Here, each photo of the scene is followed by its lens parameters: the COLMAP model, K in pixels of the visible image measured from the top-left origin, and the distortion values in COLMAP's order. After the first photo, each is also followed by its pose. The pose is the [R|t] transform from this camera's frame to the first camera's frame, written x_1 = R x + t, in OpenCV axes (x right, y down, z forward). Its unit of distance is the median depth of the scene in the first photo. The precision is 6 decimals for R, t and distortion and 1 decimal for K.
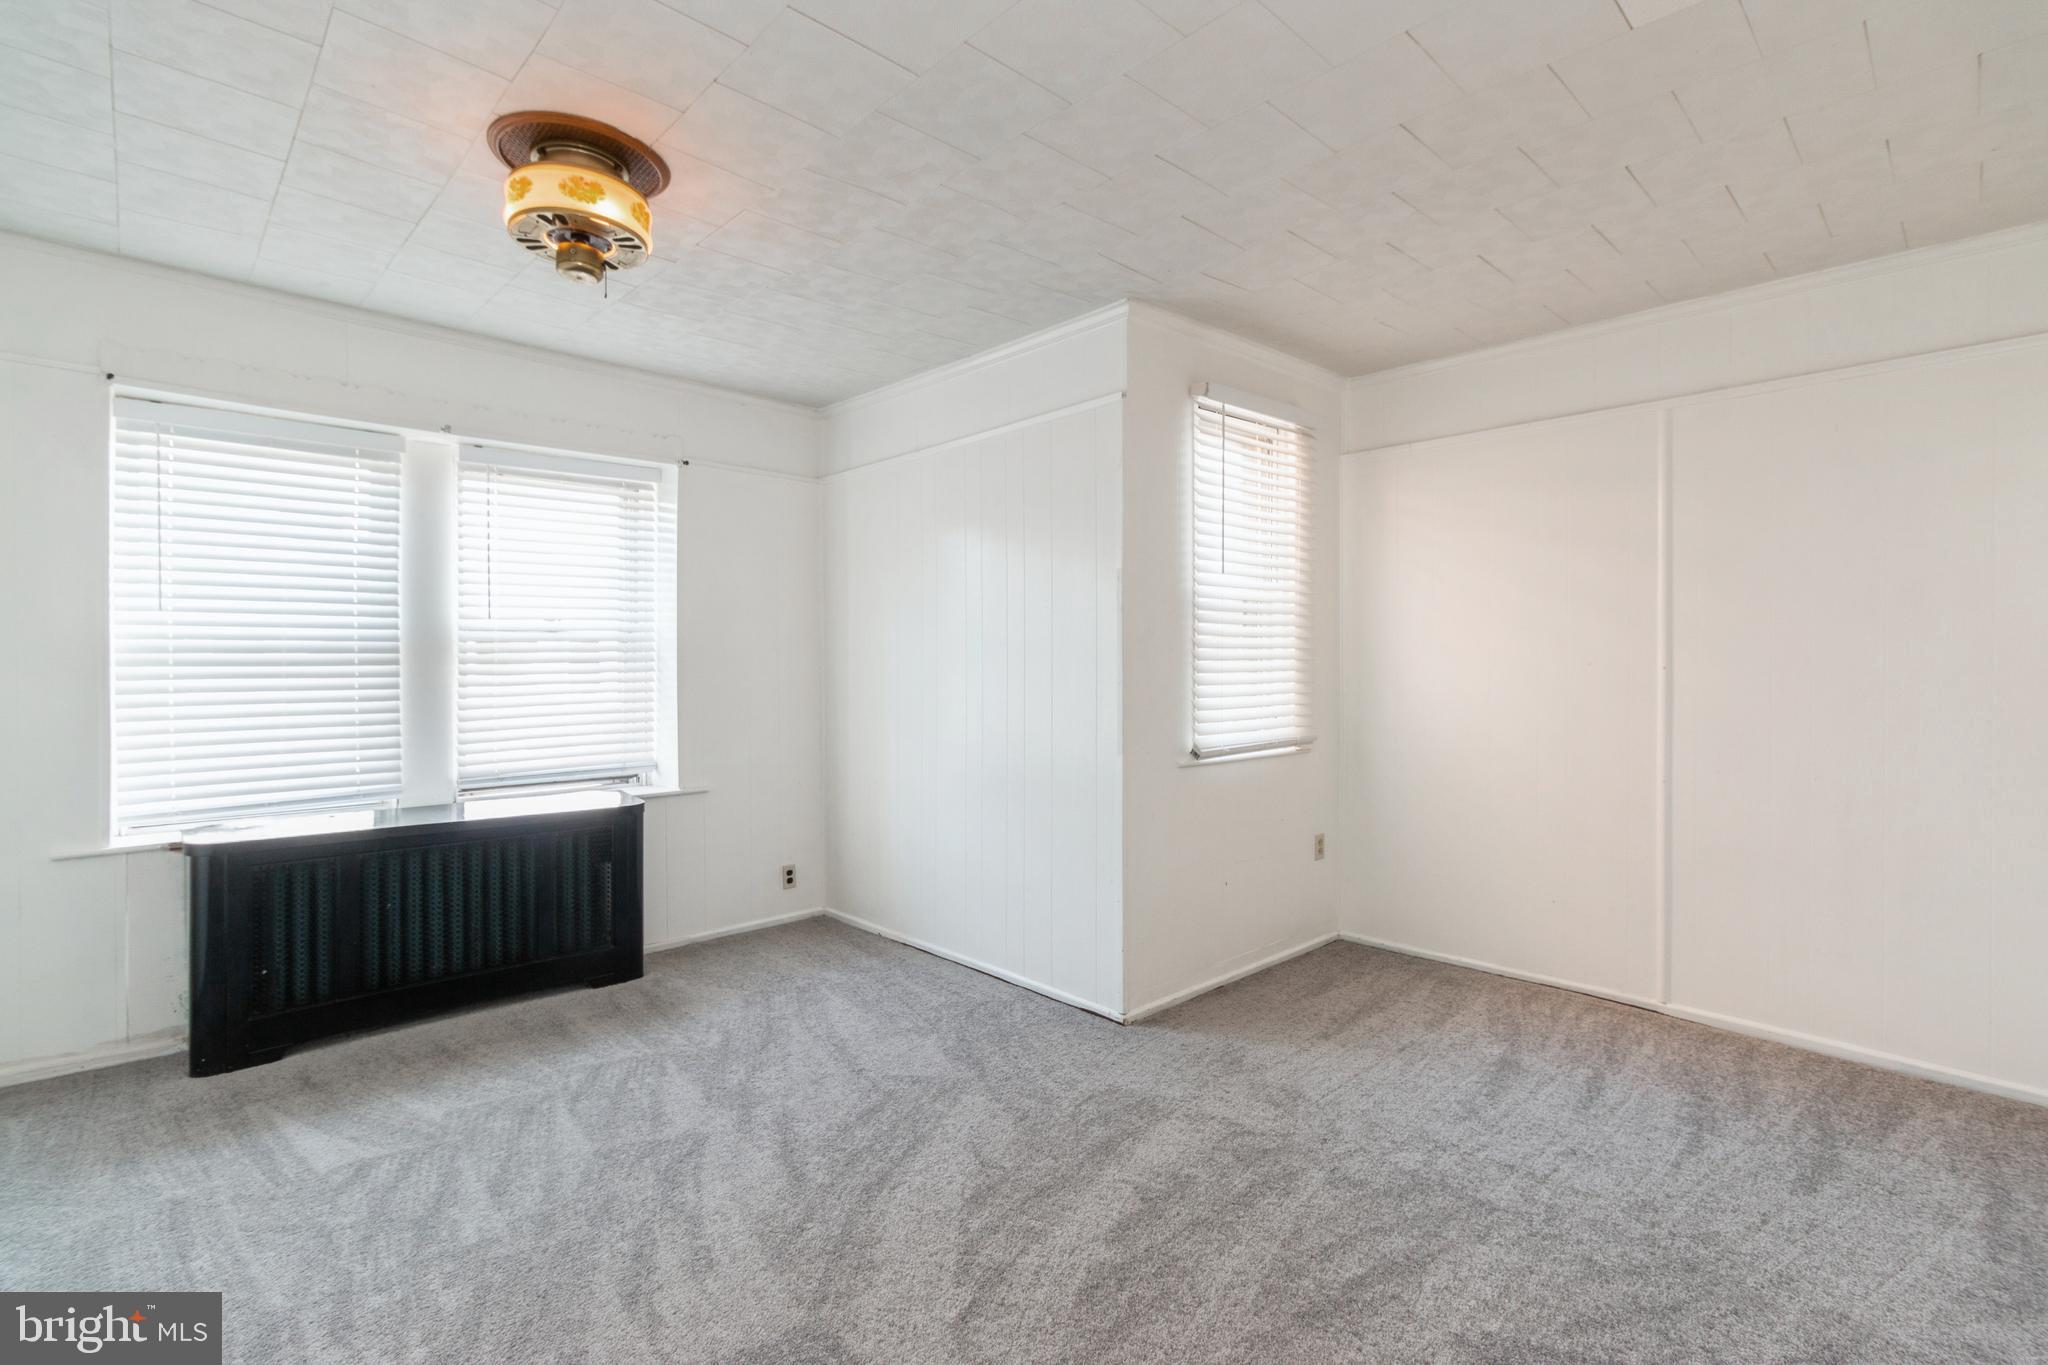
lens RADIAL K [[940.0, 0, 1015.3], [0, 940.0, 681.5], [0, 0, 1]] dist [-0.001272, 0.008189]
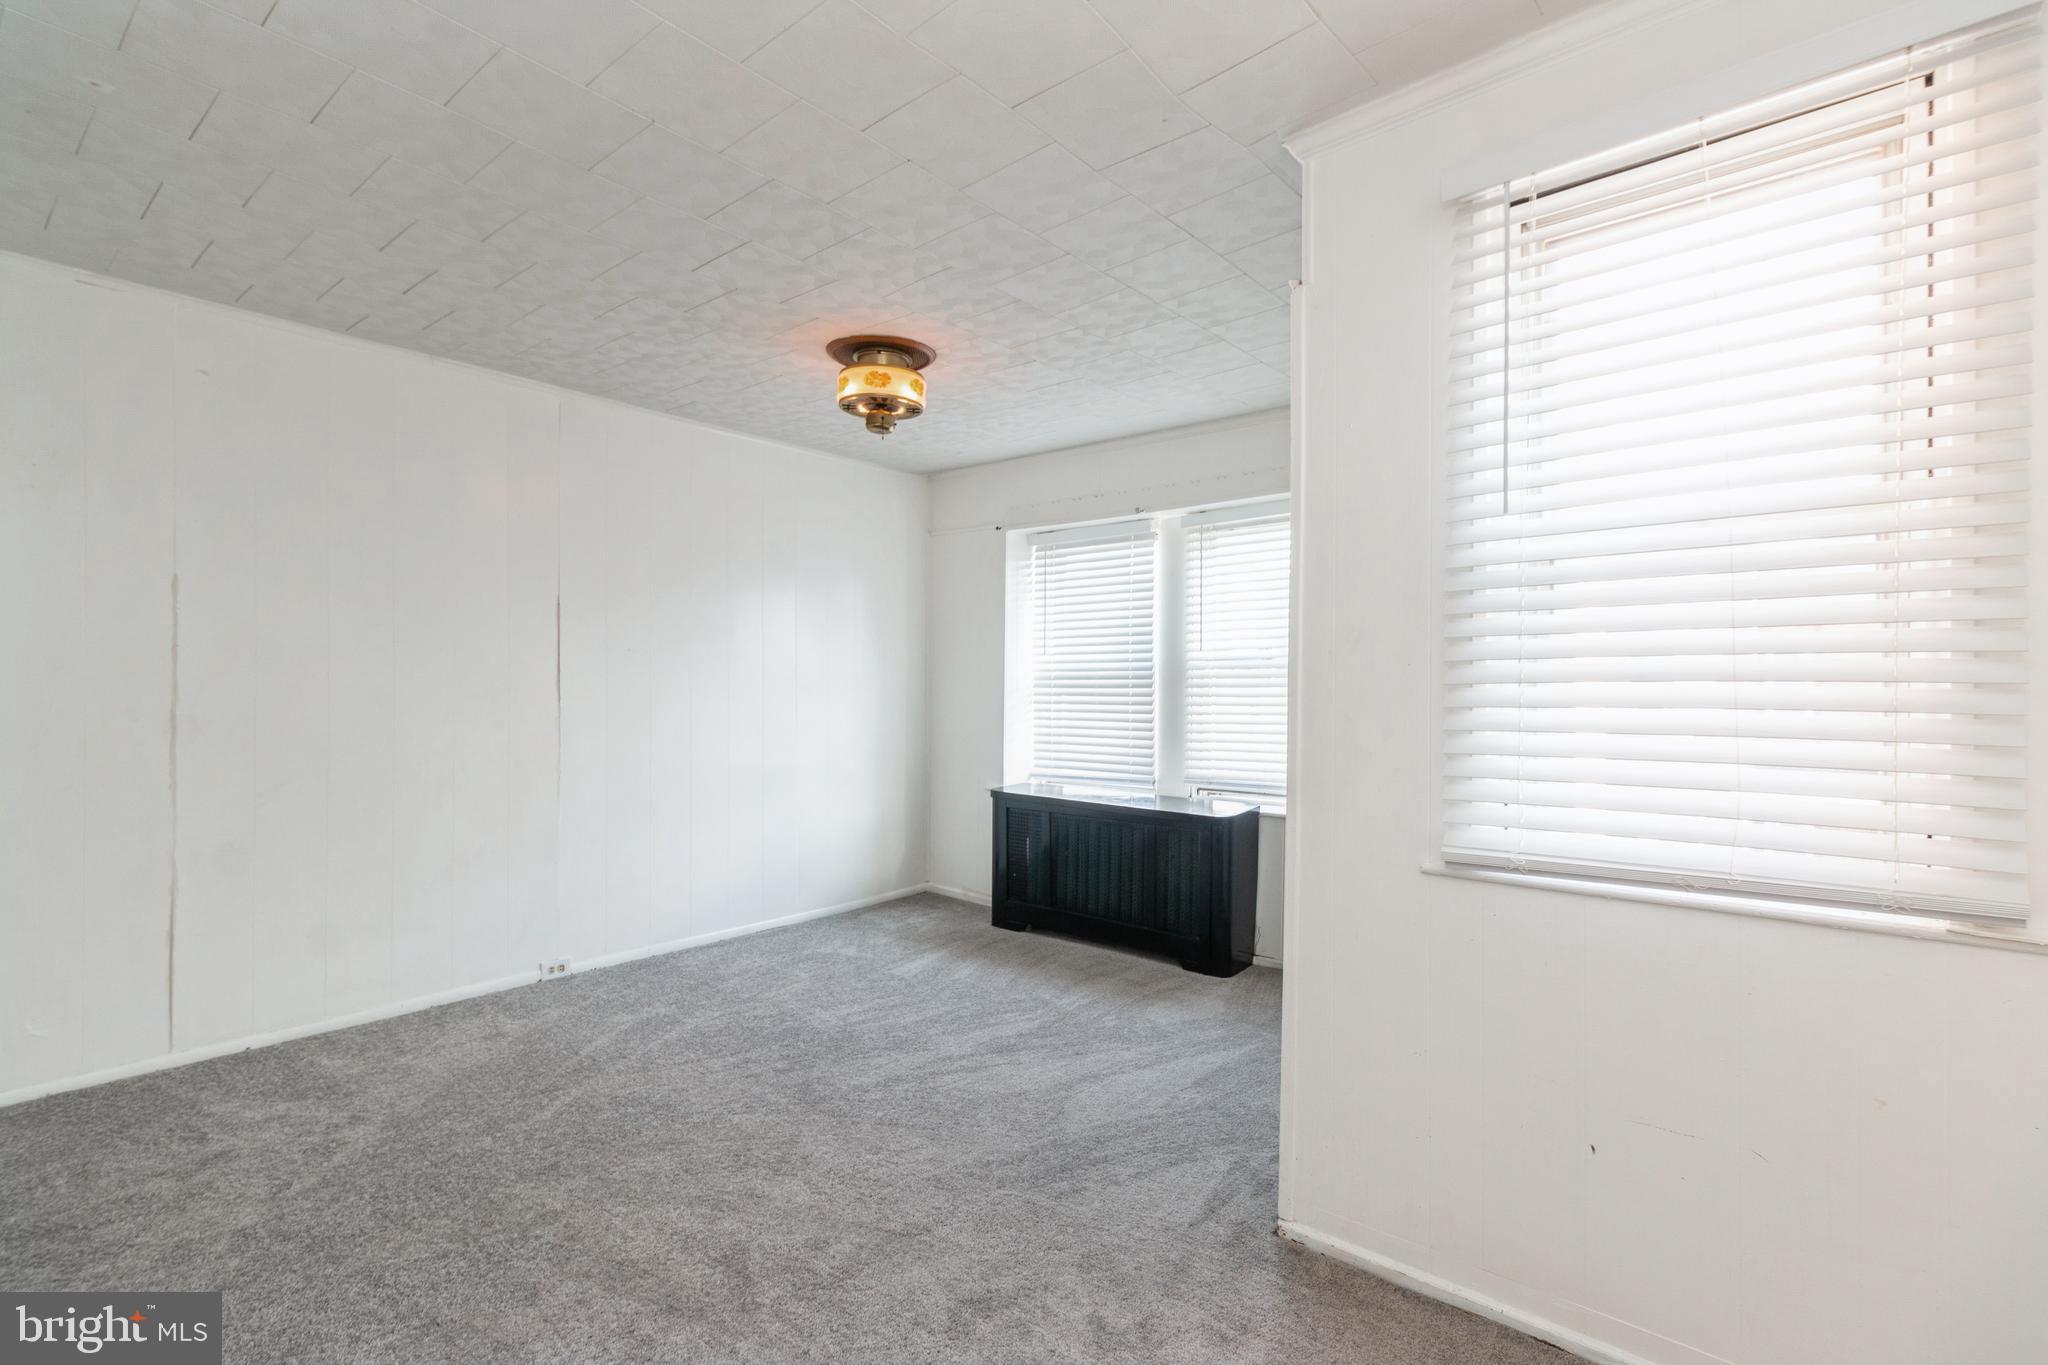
lens RADIAL K [[940.0, 0, 1015.3], [0, 940.0, 681.5], [0, 0, 1]] dist [-0.001272, 0.008189]
pose [[0.120073, -0.003376, -0.992759, 0.751829], [-0.023923, 0.999694, -0.006293, -0.015193], [0.992477, 0.024505, 0.119955, 0.727443]]
